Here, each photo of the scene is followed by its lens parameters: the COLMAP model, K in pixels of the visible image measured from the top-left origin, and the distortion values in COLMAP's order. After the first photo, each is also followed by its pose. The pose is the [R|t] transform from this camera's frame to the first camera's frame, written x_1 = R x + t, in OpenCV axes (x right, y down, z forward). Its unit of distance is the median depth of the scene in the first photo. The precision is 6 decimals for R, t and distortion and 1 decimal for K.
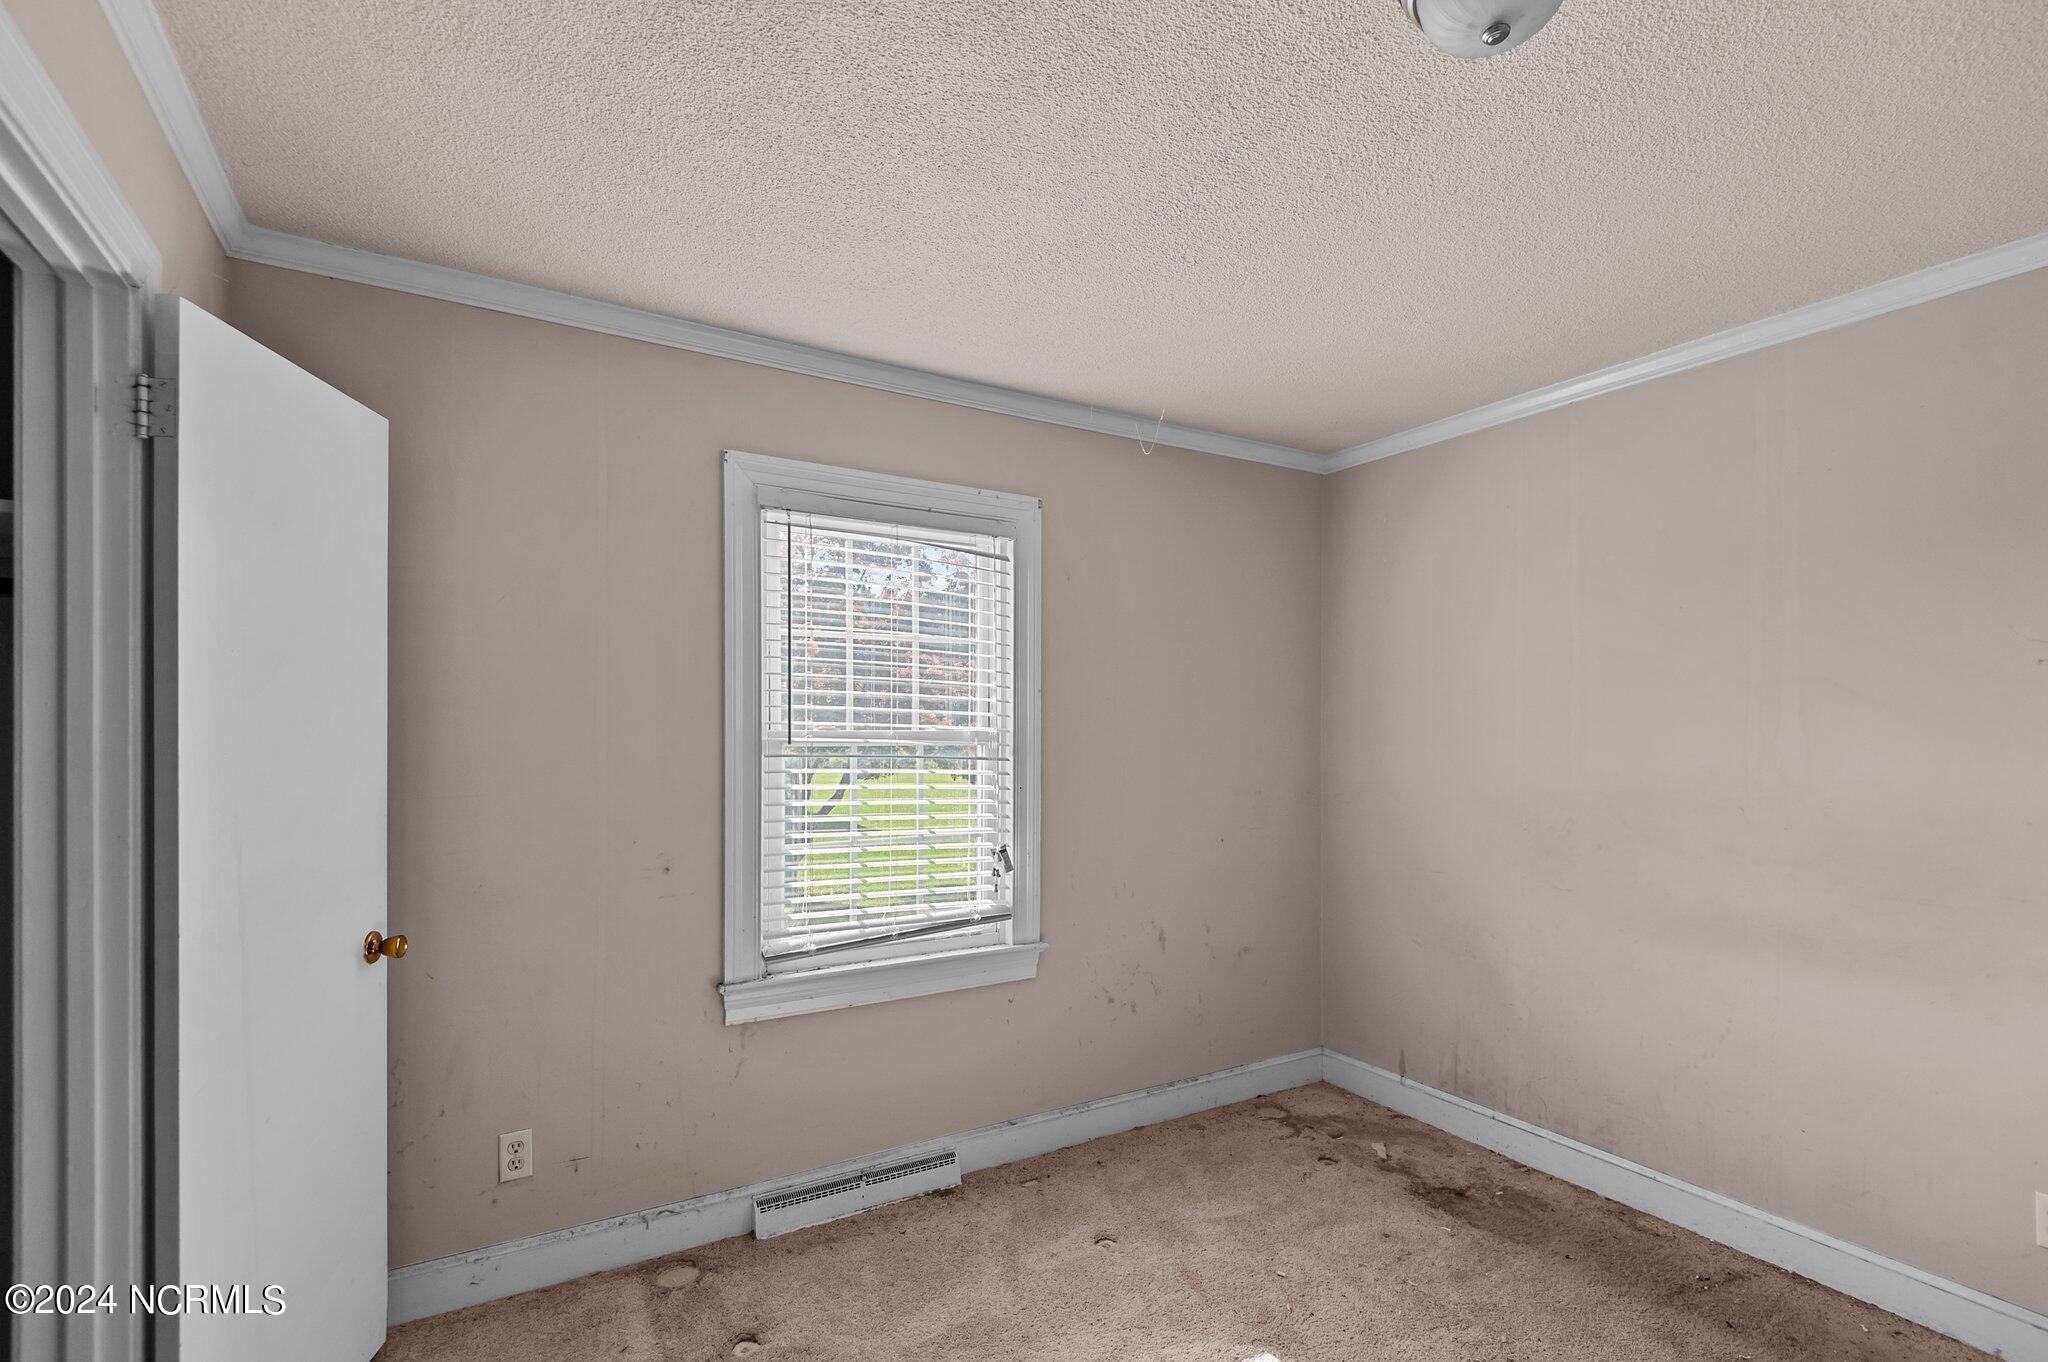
lens RADIAL K [[956.6, 0, 1017.6], [0, 956.6, 723.3], [0, 0, 1]] dist [0.036717, -0.009949]
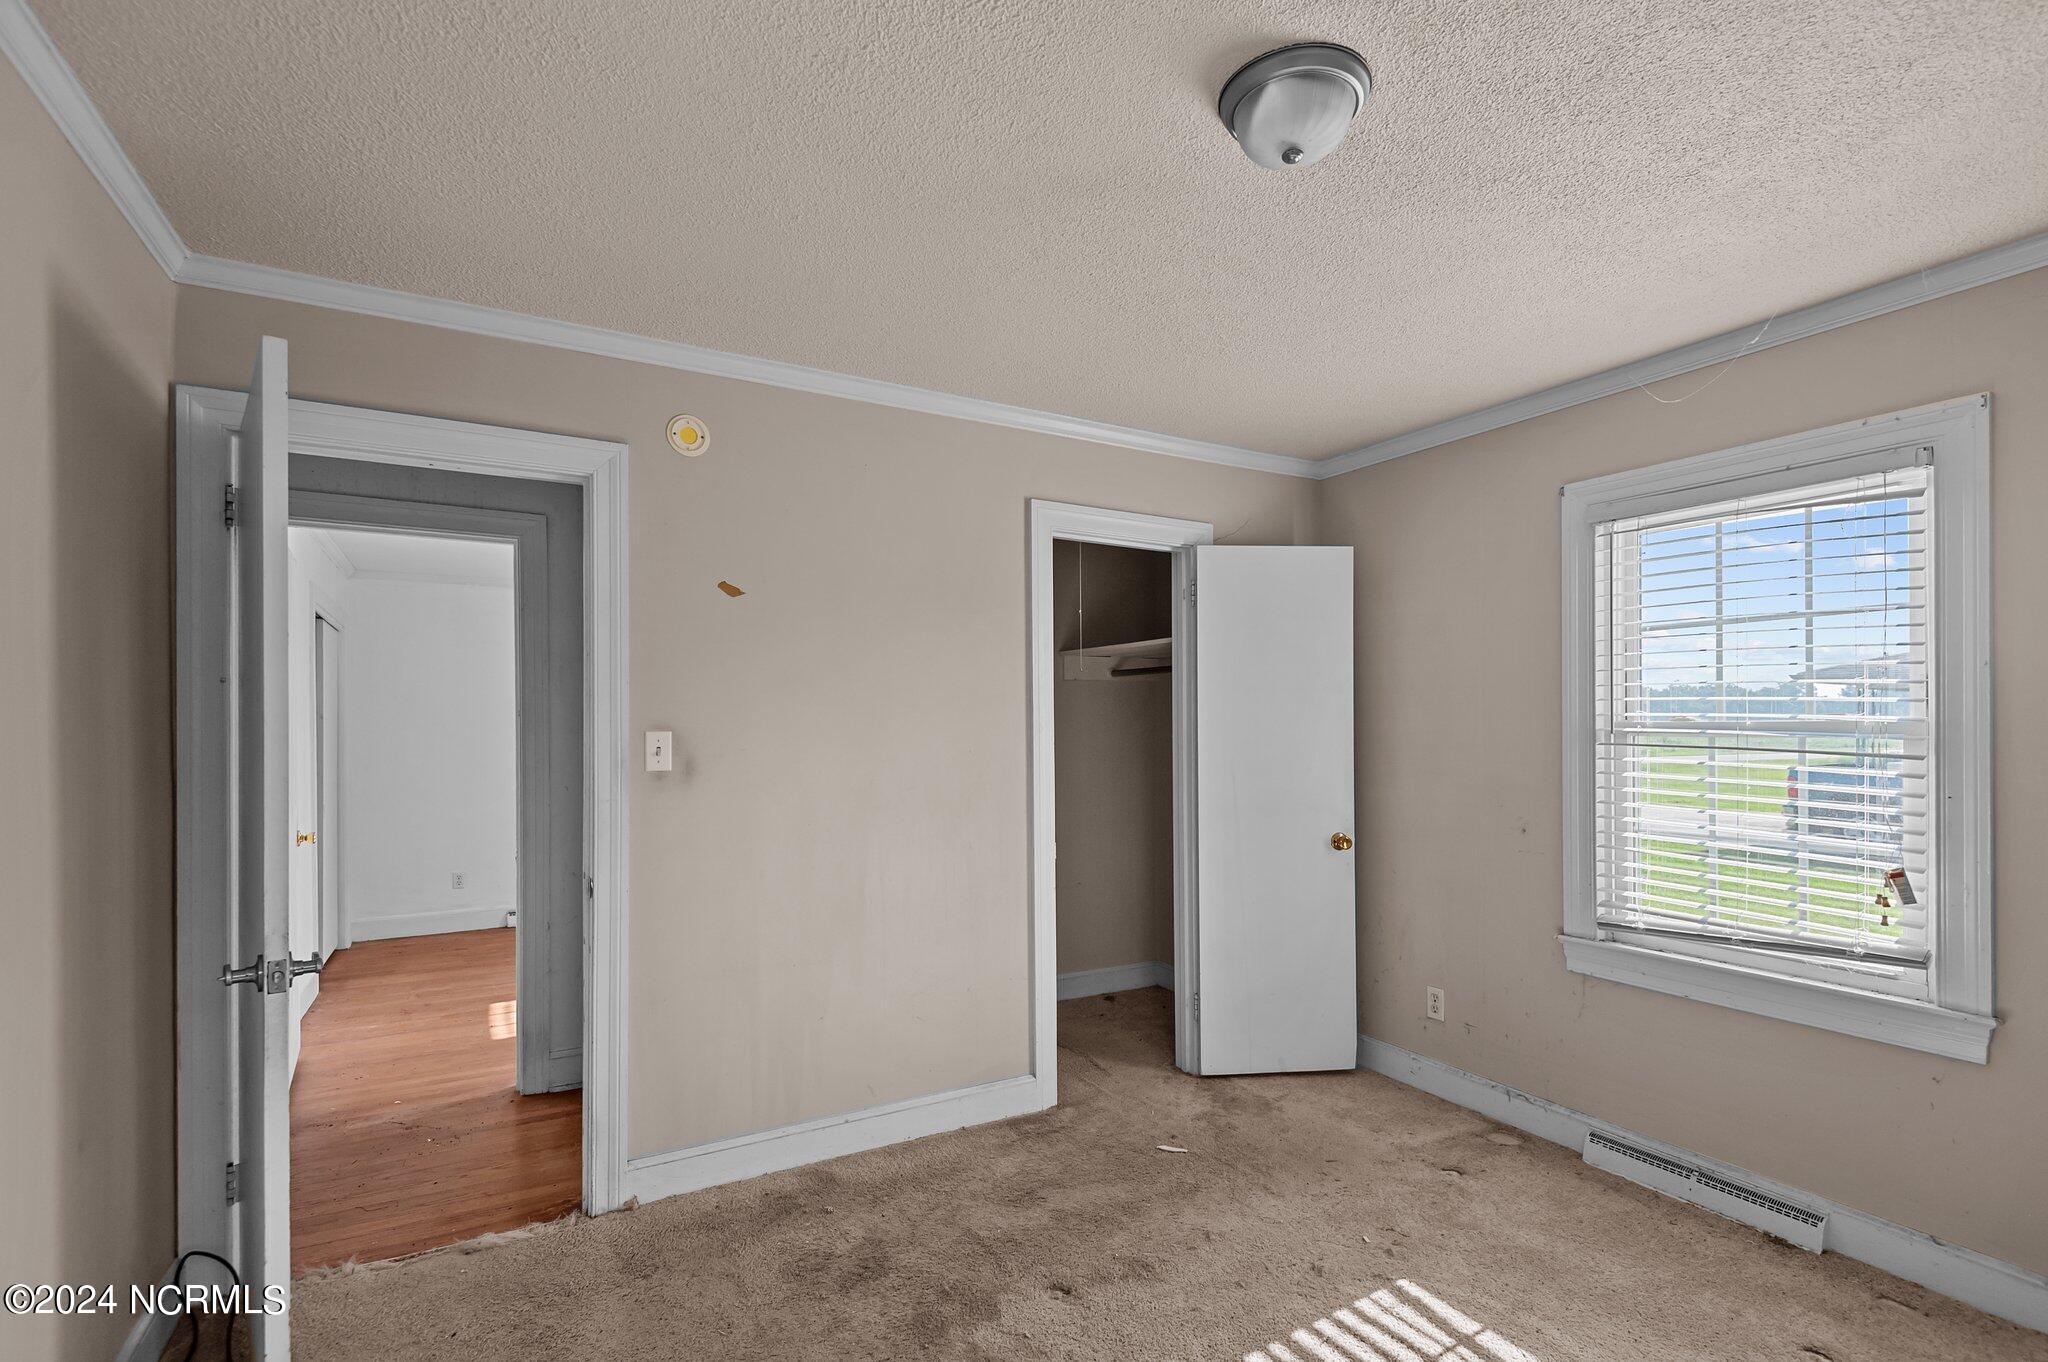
lens RADIAL K [[886.5, 0, 1019.5], [0, 886.5, 730.6], [0, 0, 1]] dist [-0.001388, -0.011509]
pose [[-0.016130, 0.000190, -0.999870, 0.774693], [0.003120, 0.999995, 0.000139, 0.015902], [0.999865, -0.003117, -0.016130, 0.333645]]
